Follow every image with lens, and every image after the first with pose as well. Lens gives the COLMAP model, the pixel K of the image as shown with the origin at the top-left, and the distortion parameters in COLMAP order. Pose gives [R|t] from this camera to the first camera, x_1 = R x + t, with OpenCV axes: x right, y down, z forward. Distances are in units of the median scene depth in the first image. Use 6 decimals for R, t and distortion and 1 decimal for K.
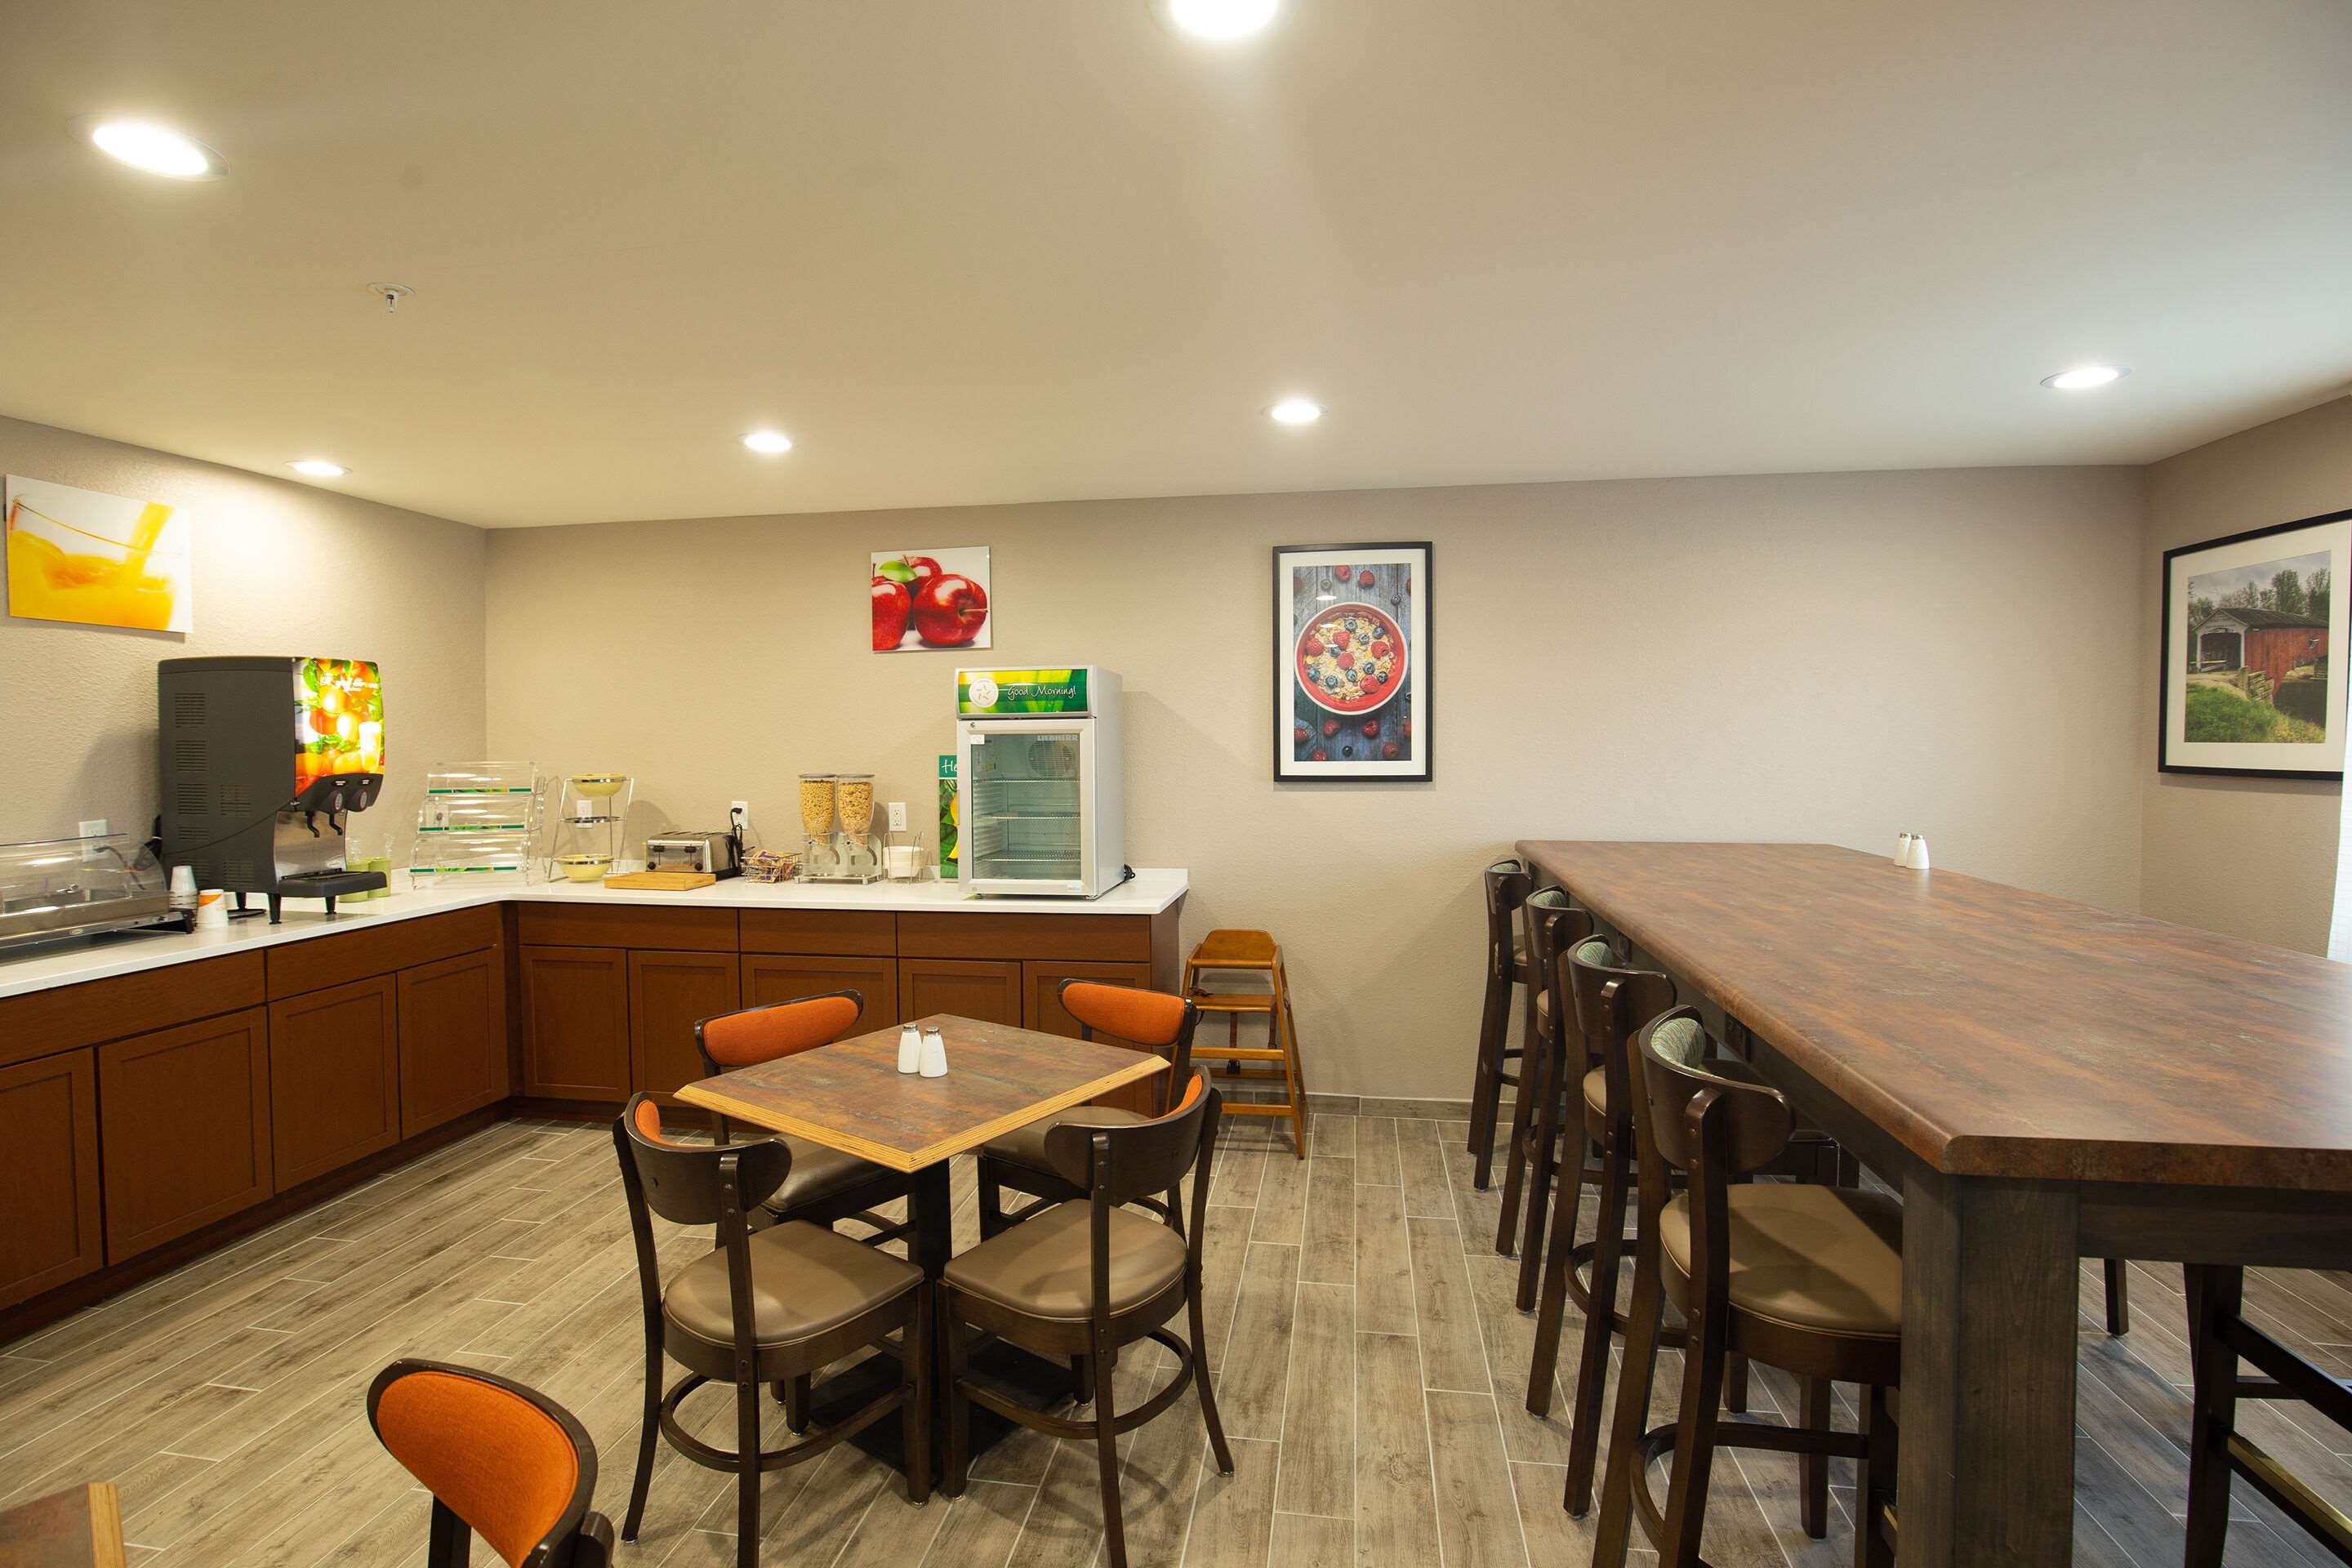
lens RADIAL K [[1161.1, 0, 1175.4], [0, 1161.1, 774.5], [0, 0, 1]] dist [-0.051916, 0.033035]
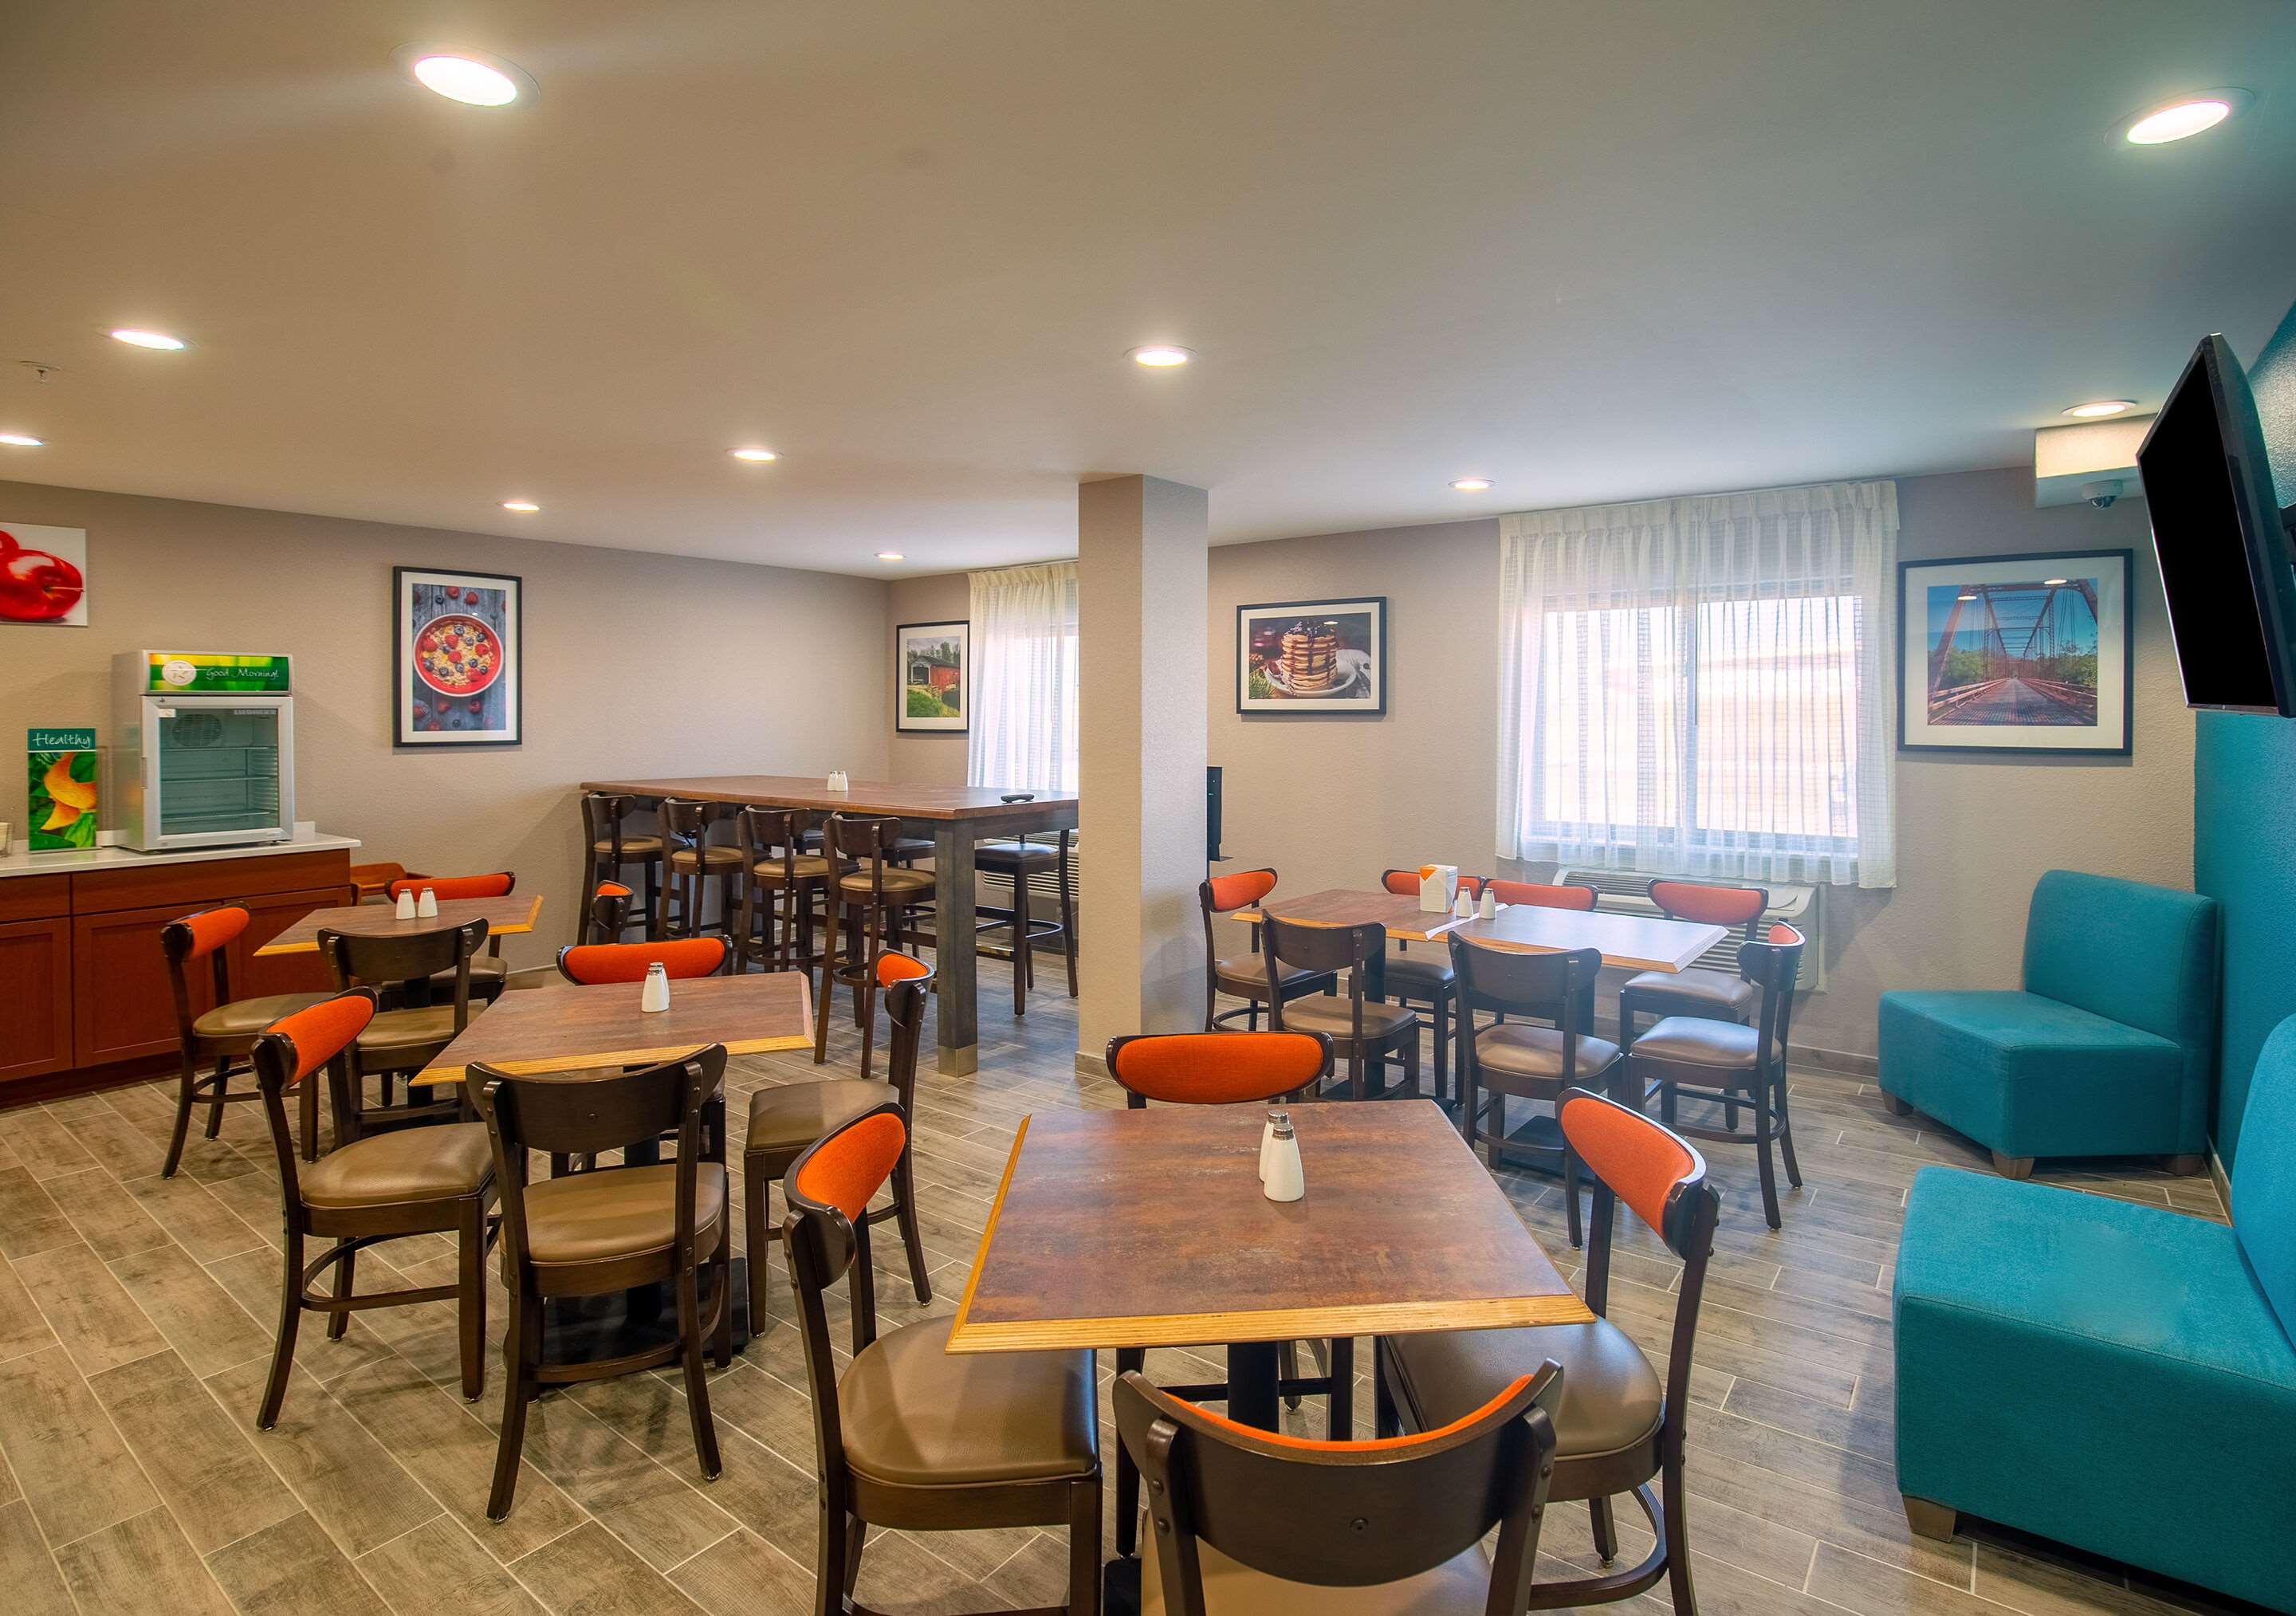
lens RADIAL K [[1177.5, 0, 1160.8], [0, 1177.5, 726.0], [0, 0, 1]] dist [0.002645, 0.000324]
pose [[0.483878, -0.003666, 0.875128, -0.717825], [0.025621, 0.999622, -0.009979, 0.019369], [-0.874760, 0.027250, 0.483789, -0.419295]]
